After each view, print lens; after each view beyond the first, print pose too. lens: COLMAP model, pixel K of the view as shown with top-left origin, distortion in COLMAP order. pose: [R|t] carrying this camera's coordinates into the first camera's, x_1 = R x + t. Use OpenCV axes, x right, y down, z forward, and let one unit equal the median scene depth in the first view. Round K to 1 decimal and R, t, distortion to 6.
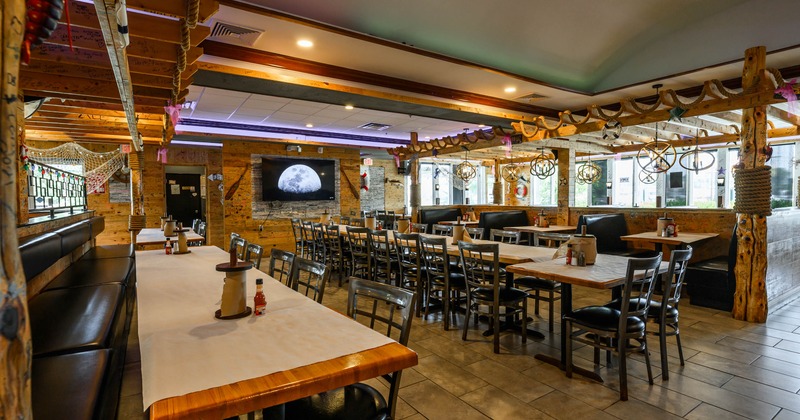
lens RADIAL K [[391.8, 0, 399.5], [0, 391.8, 211.2], [0, 0, 1]] dist [0.006105, -0.002233]
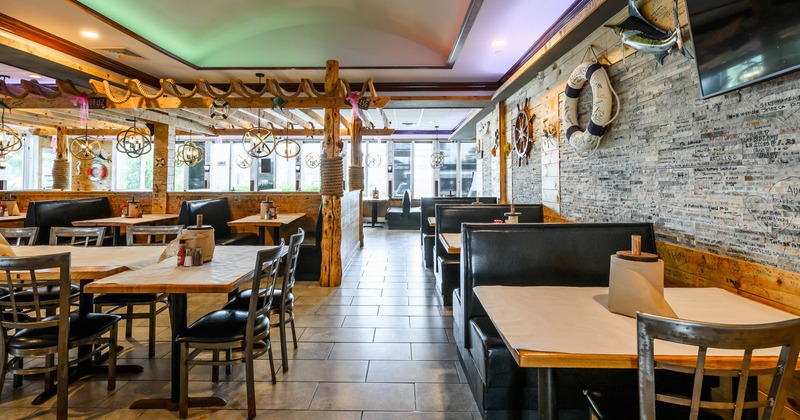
lens RADIAL K [[391.8, 0, 396.6], [0, 391.8, 169.2], [0, 0, 1]] dist [0.006105, -0.002233]
pose [[0.575653, 0.031028, 0.817105, 0.019815], [0.021572, 0.998356, -0.053109, -0.005347], [-0.817410, 0.048199, 0.574037, 0.121898]]
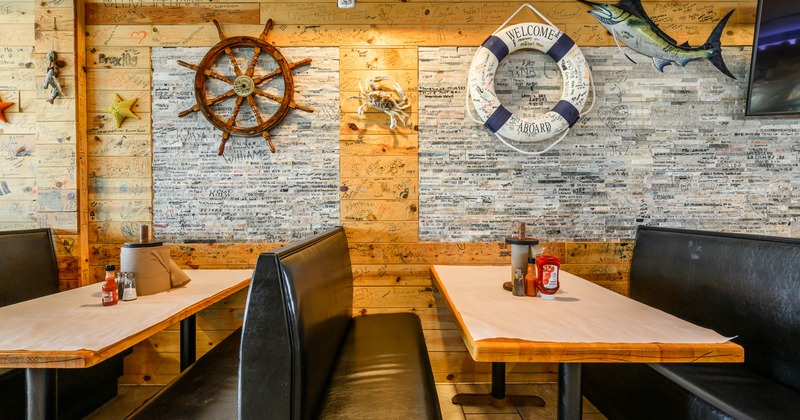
lens RADIAL K [[345.9, 0, 396.9], [0, 345.9, 208.7], [0, 0, 1]] dist [0.007299, -0.000136]
pose [[-0.833356, 0.004508, 0.552718, 0.625895], [0.028588, 0.998980, 0.034956, -0.002308], [-0.551997, 0.044932, -0.832635, 0.683288]]
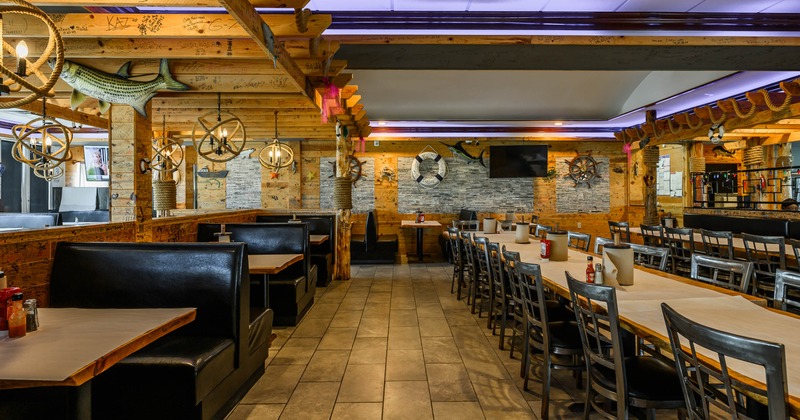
lens RADIAL K [[408.6, 0, 399.6], [0, 408.6, 204.5], [0, 0, 1]] dist [0.001939, 0.000158]
pose [[-0.831851, 0.000433, 0.555000, -0.145754], [0.029391, 0.998631, 0.043273, -0.061633], [-0.554221, 0.052308, -0.830724, 1.771996]]
